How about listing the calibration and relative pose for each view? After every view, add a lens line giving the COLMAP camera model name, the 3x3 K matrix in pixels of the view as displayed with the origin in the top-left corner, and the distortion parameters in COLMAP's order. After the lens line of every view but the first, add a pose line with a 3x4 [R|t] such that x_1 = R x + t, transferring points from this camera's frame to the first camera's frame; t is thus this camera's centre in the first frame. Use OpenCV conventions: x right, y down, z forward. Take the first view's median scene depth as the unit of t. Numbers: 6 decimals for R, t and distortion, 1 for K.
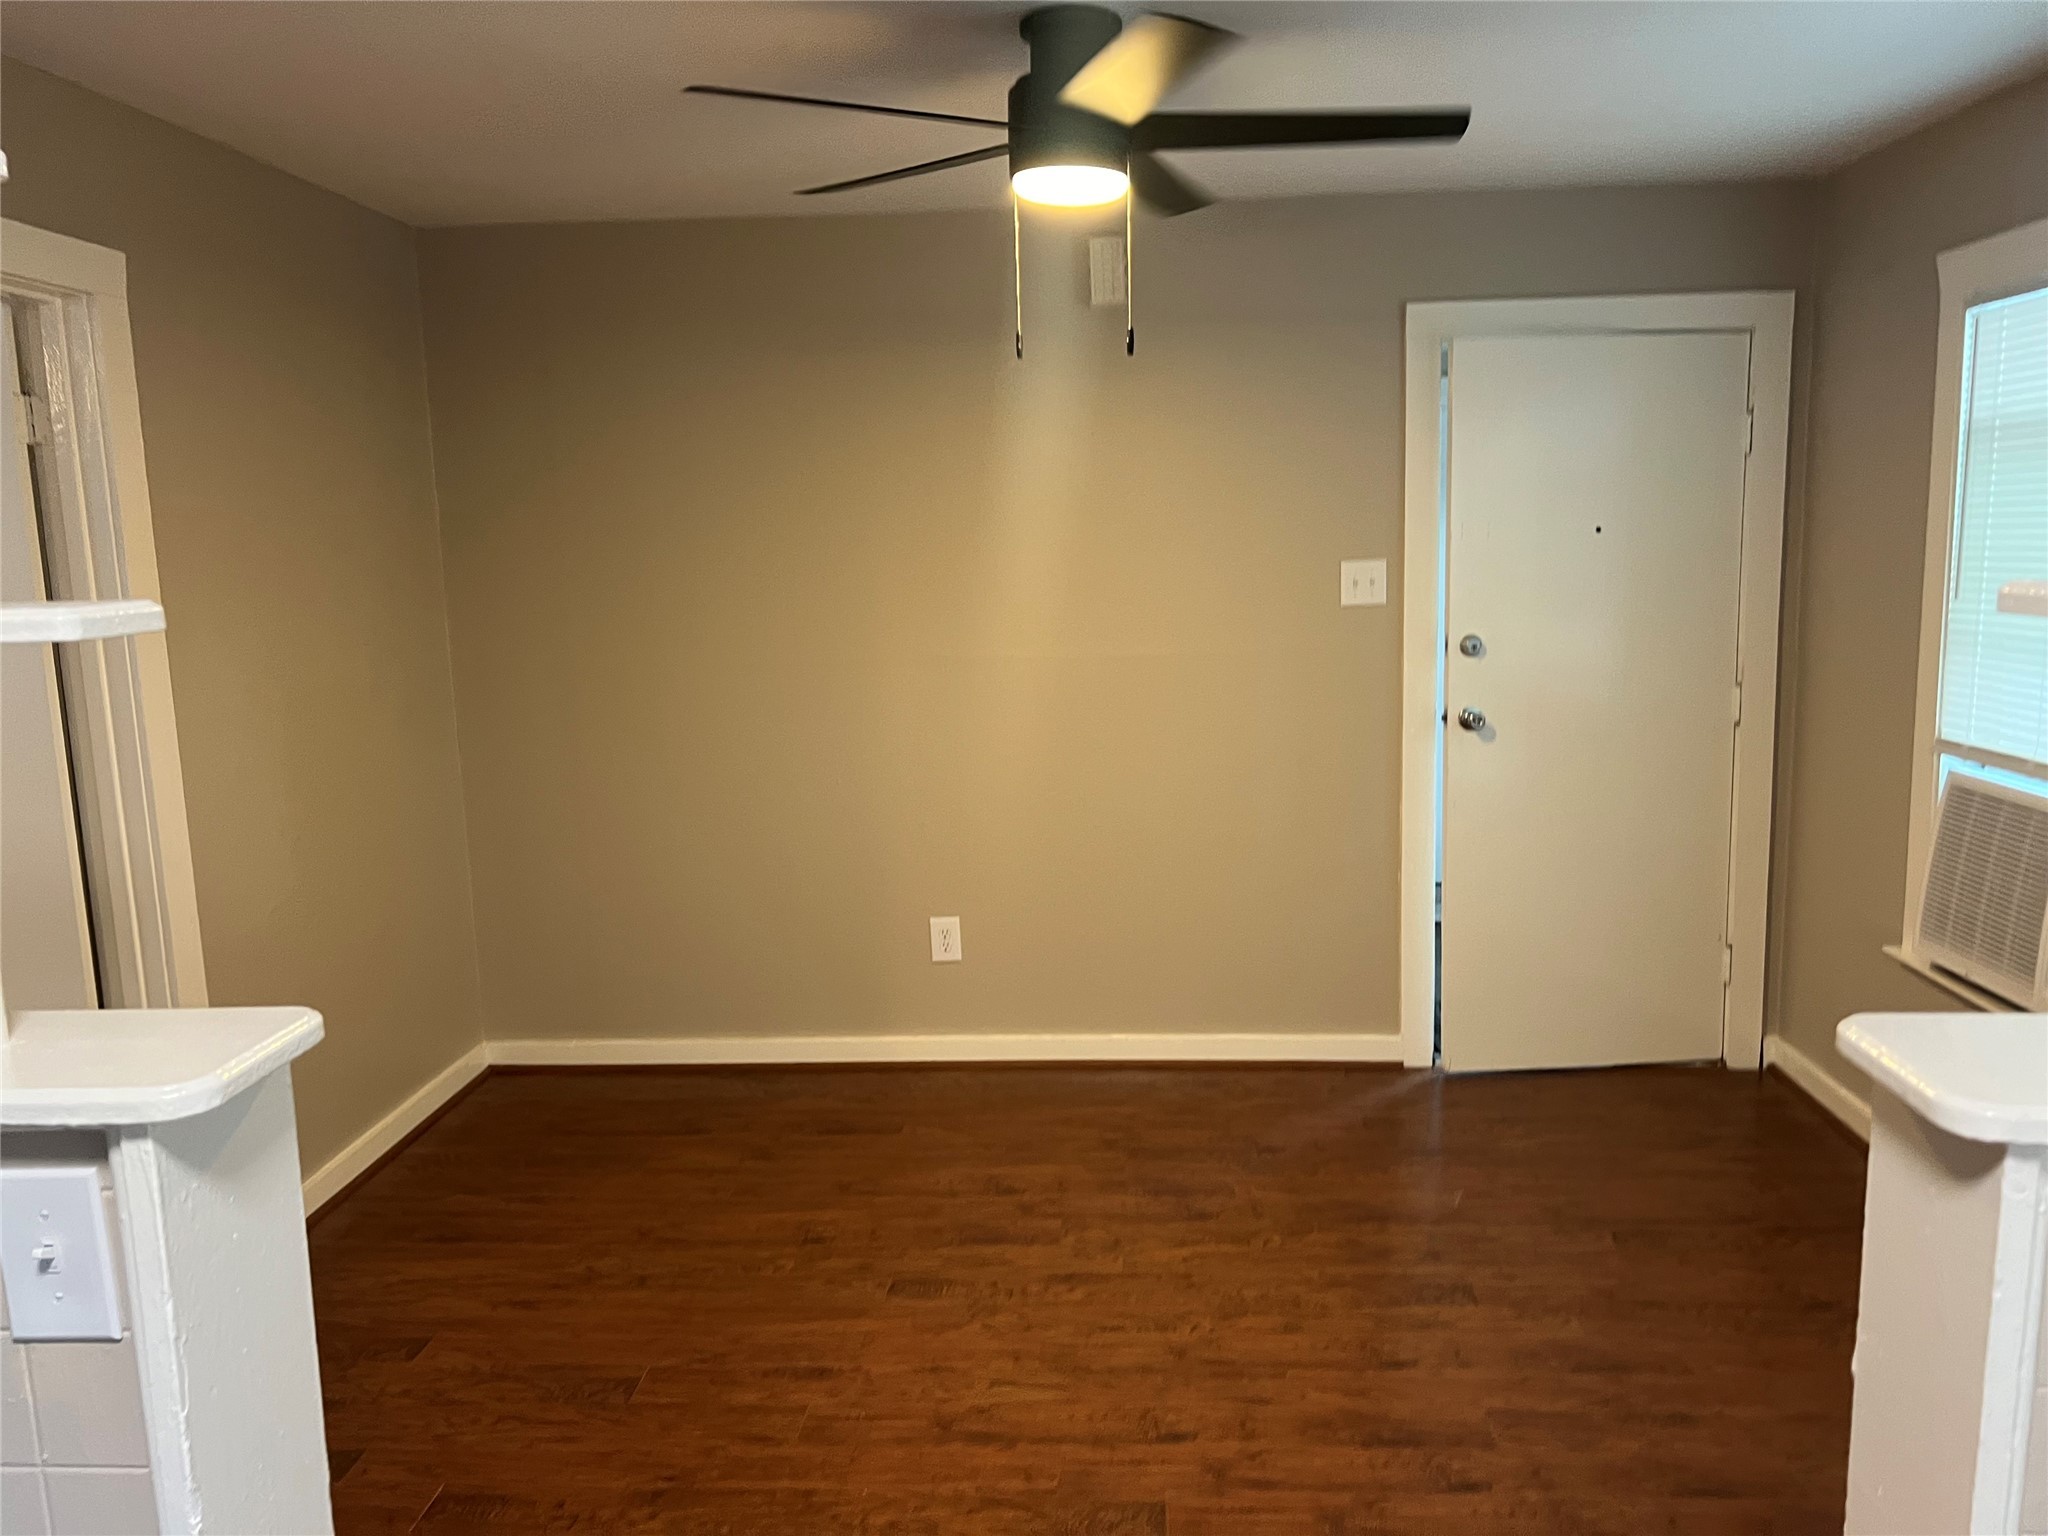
lens RADIAL K [[1522.4, 0, 1038.6], [0, 1522.4, 766.6], [0, 0, 1]] dist [0.069295, -0.063776]
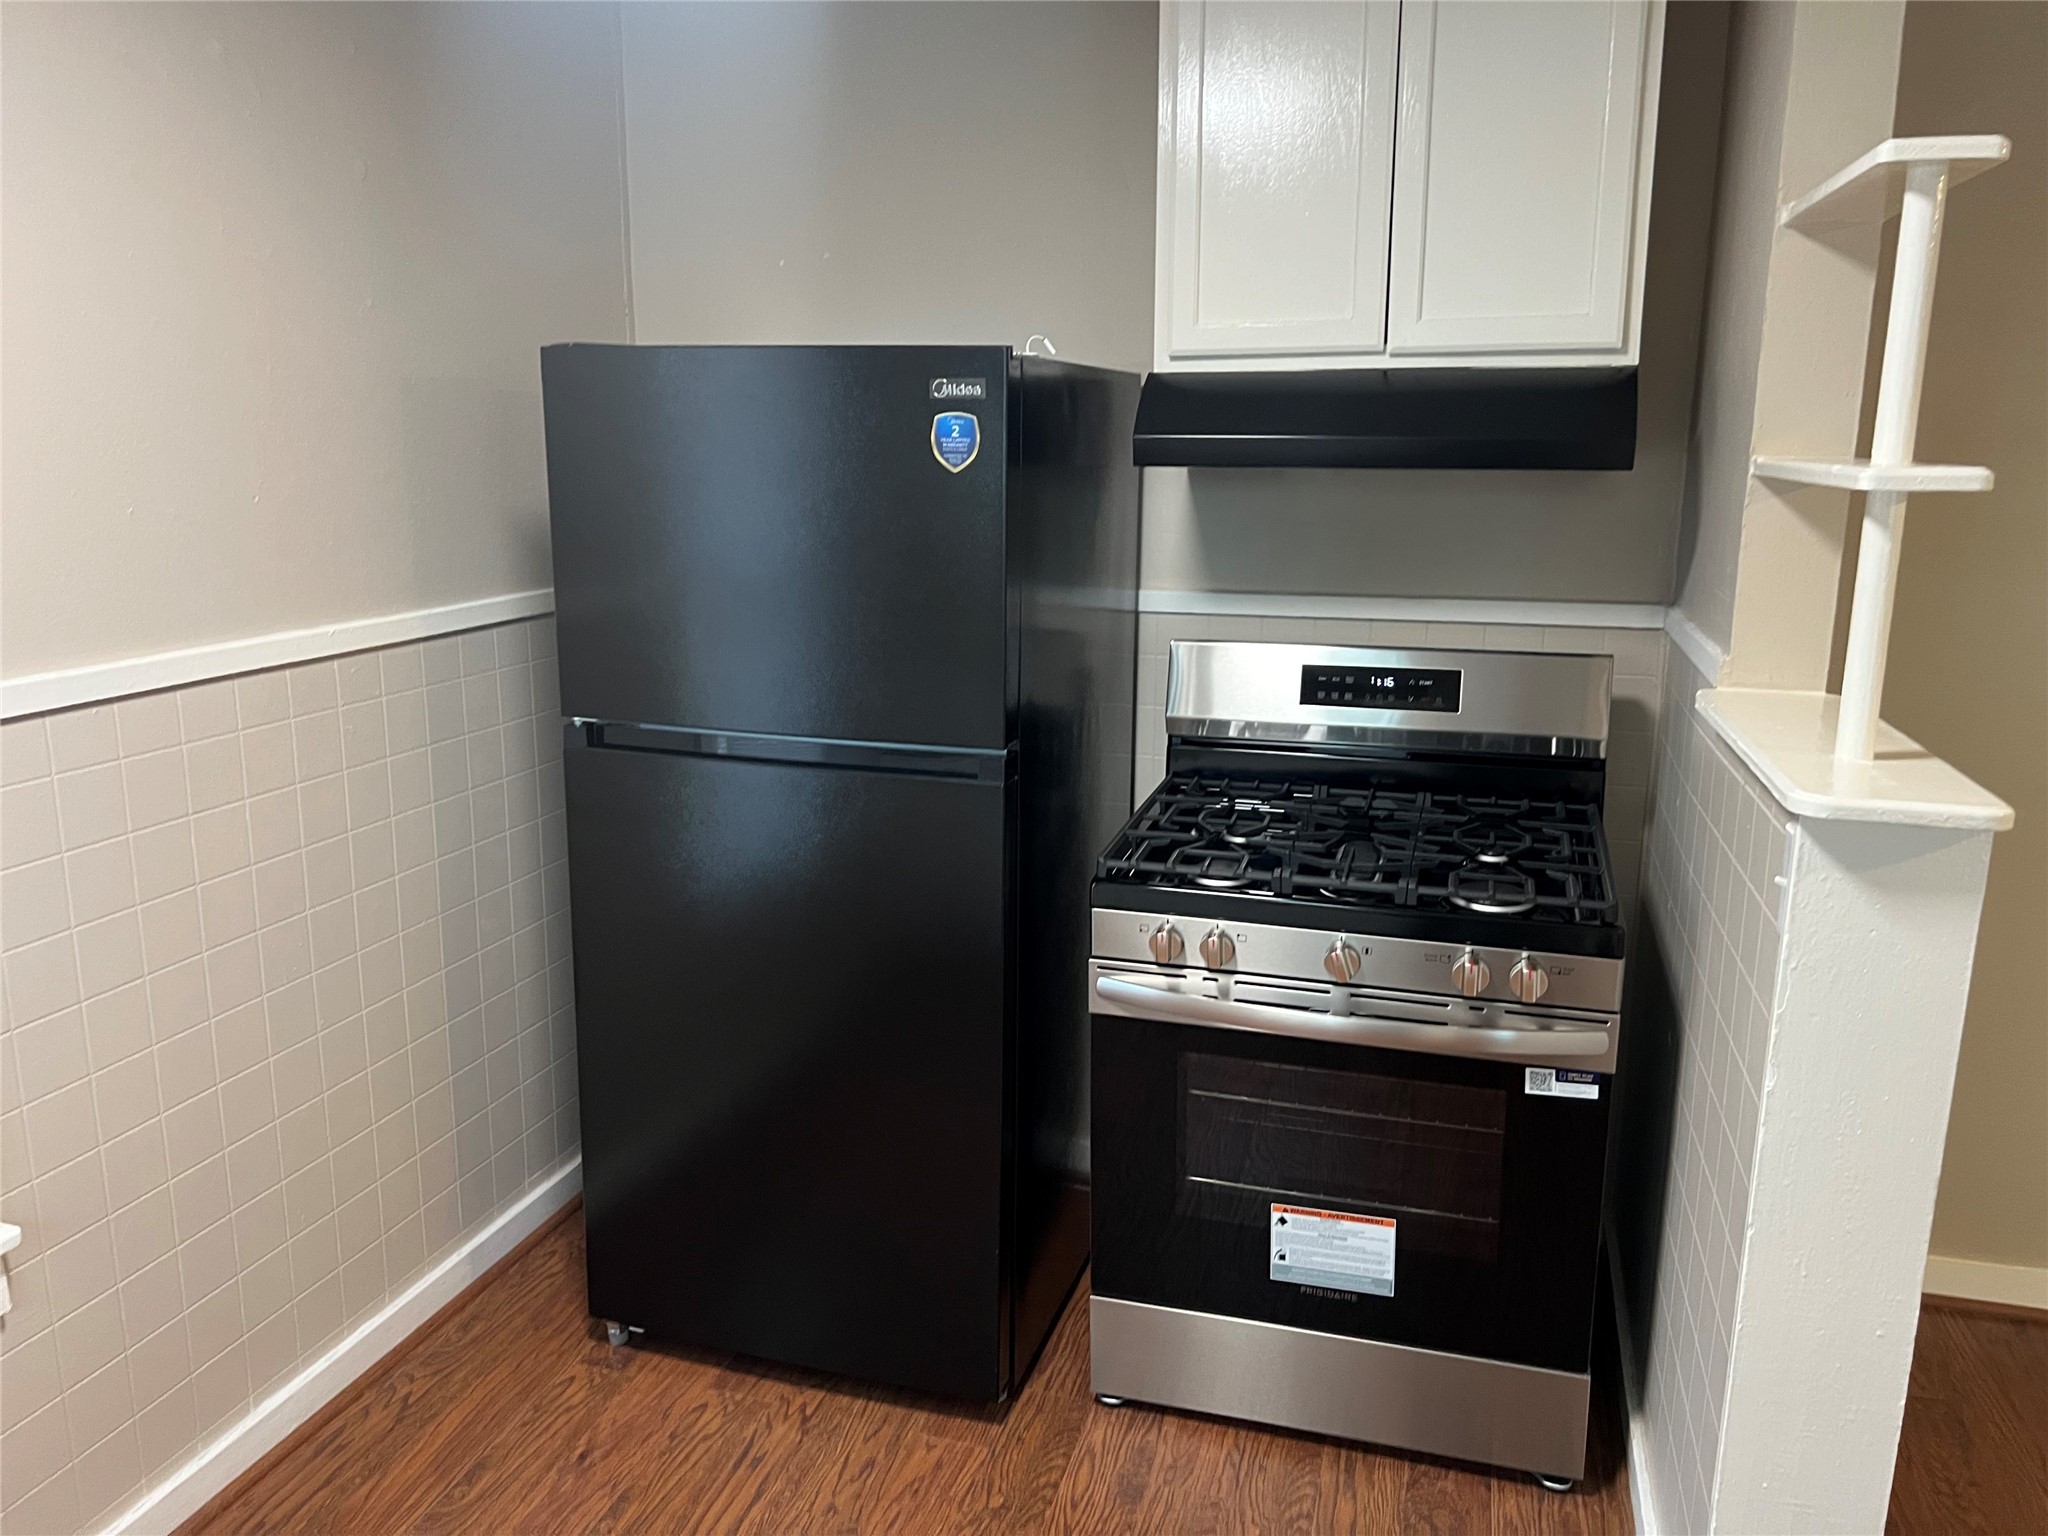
lens RADIAL K [[1522.4, 0, 1038.6], [0, 1522.4, 766.6], [0, 0, 1]] dist [0.069295, -0.063776]
pose [[-0.220173, 0.231318, -0.947637, 0.972863], [-0.151594, 0.951559, 0.267496, -0.100305], [0.963609, 0.202552, -0.174441, 0.520185]]
